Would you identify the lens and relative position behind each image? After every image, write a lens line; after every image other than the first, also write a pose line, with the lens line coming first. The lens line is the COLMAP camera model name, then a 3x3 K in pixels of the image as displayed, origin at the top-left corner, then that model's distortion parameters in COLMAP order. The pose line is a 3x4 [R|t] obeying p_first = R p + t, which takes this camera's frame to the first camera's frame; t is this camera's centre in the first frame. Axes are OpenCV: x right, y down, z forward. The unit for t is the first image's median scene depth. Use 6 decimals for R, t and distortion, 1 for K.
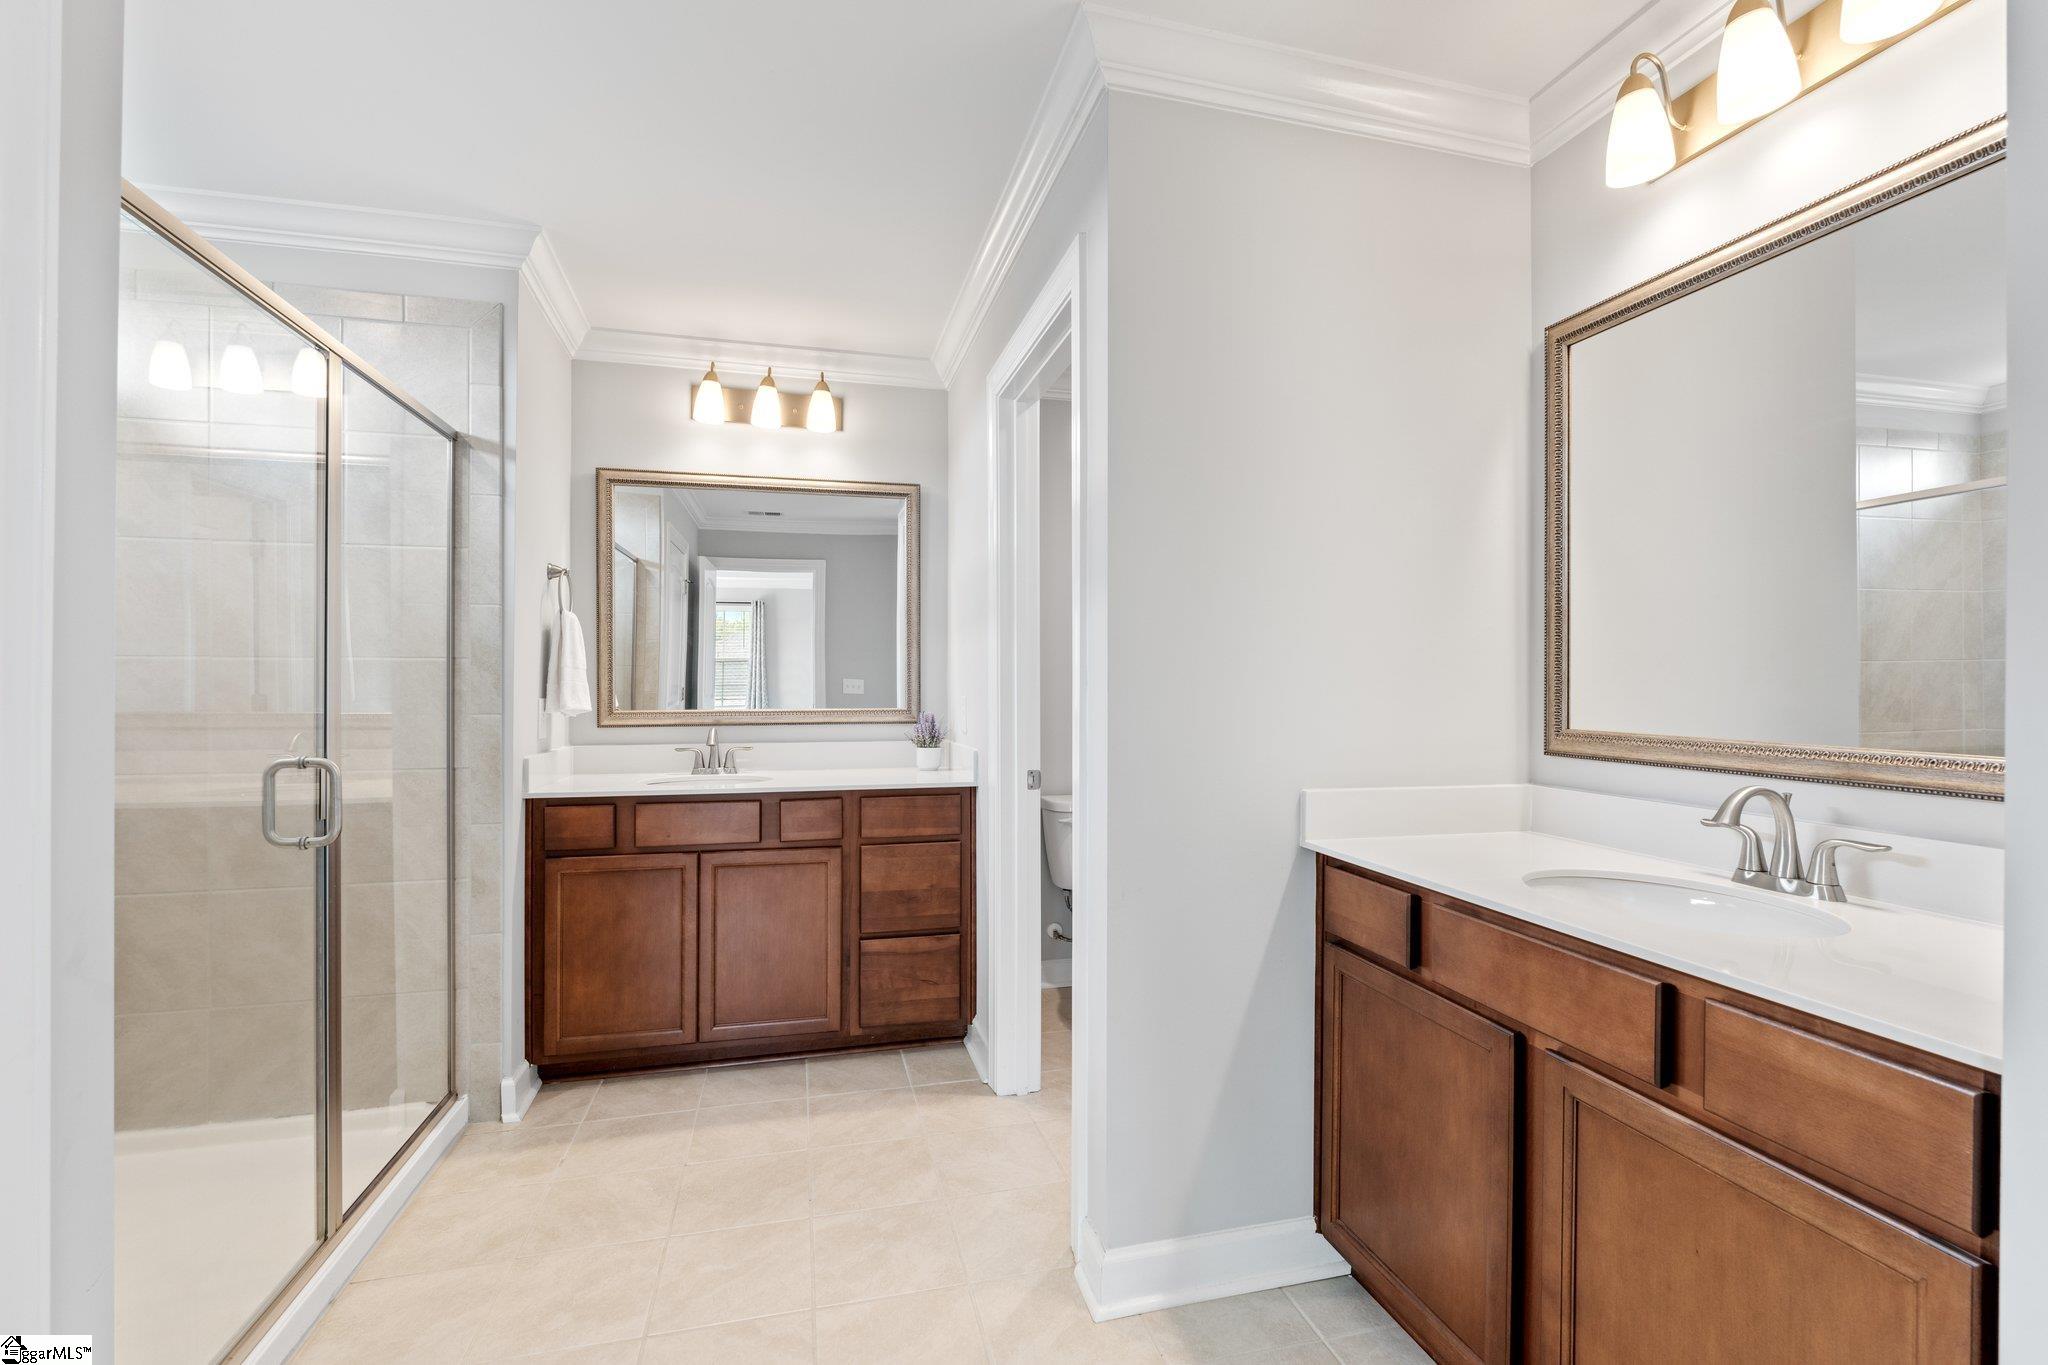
lens RADIAL K [[887.9, 0, 1015.1], [0, 887.9, 685.2], [0, 0, 1]] dist [-0.010095, 0.000419]
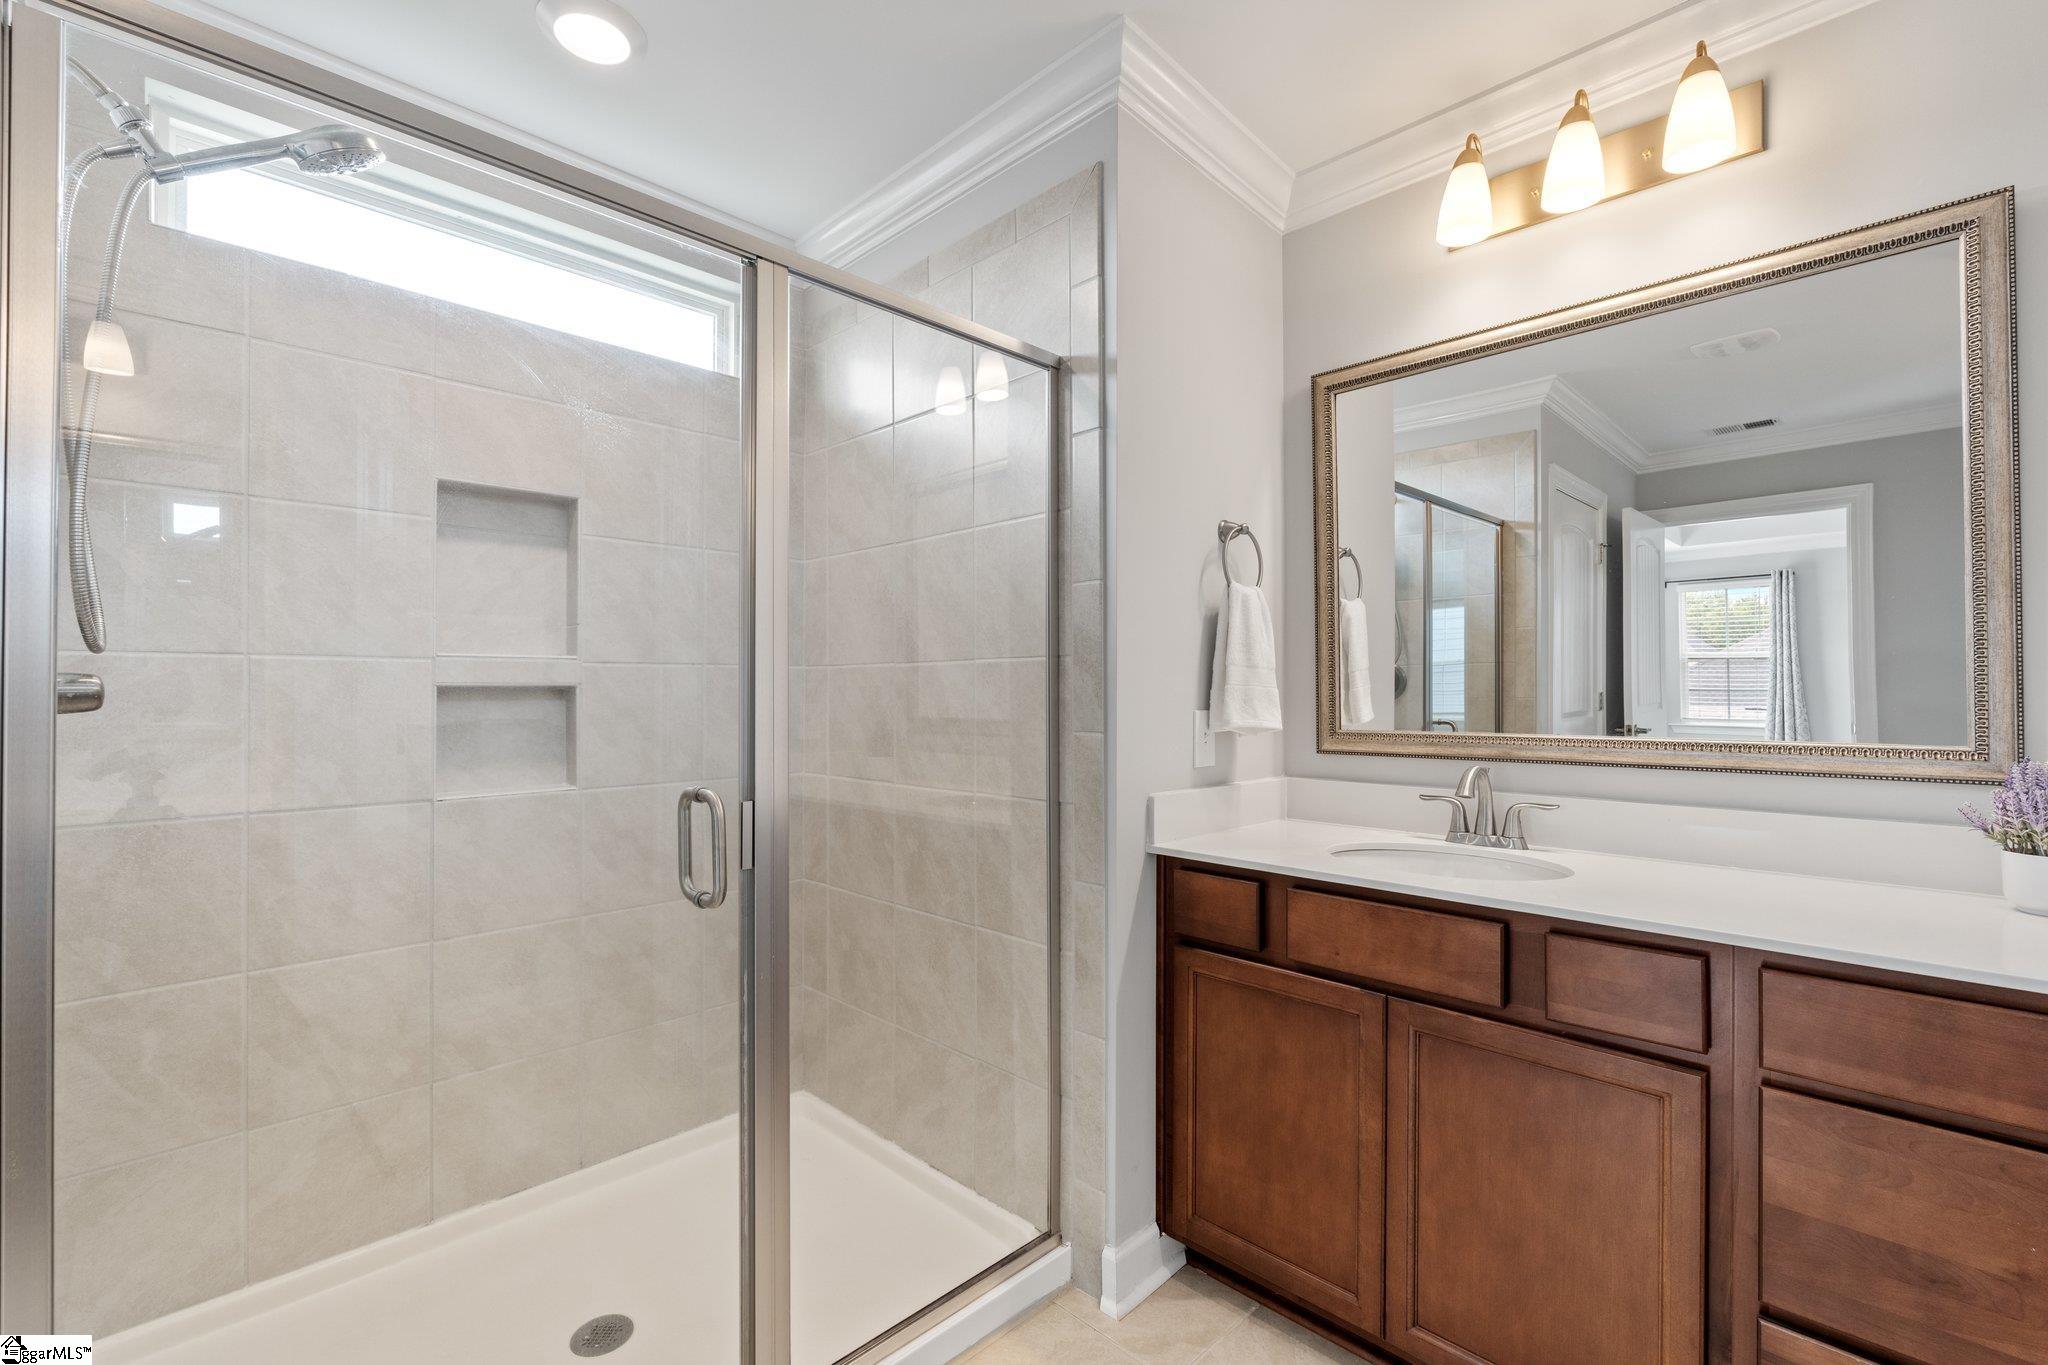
lens RADIAL K [[887.9, 0, 1015.1], [0, 887.9, 685.2], [0, 0, 1]] dist [-0.010095, 0.000419]
pose [[0.511280, -0.008355, -0.859373, -0.000846], [0.002543, 0.999963, -0.008208, -0.000003], [0.859410, 0.002011, 0.511283, 0.516948]]
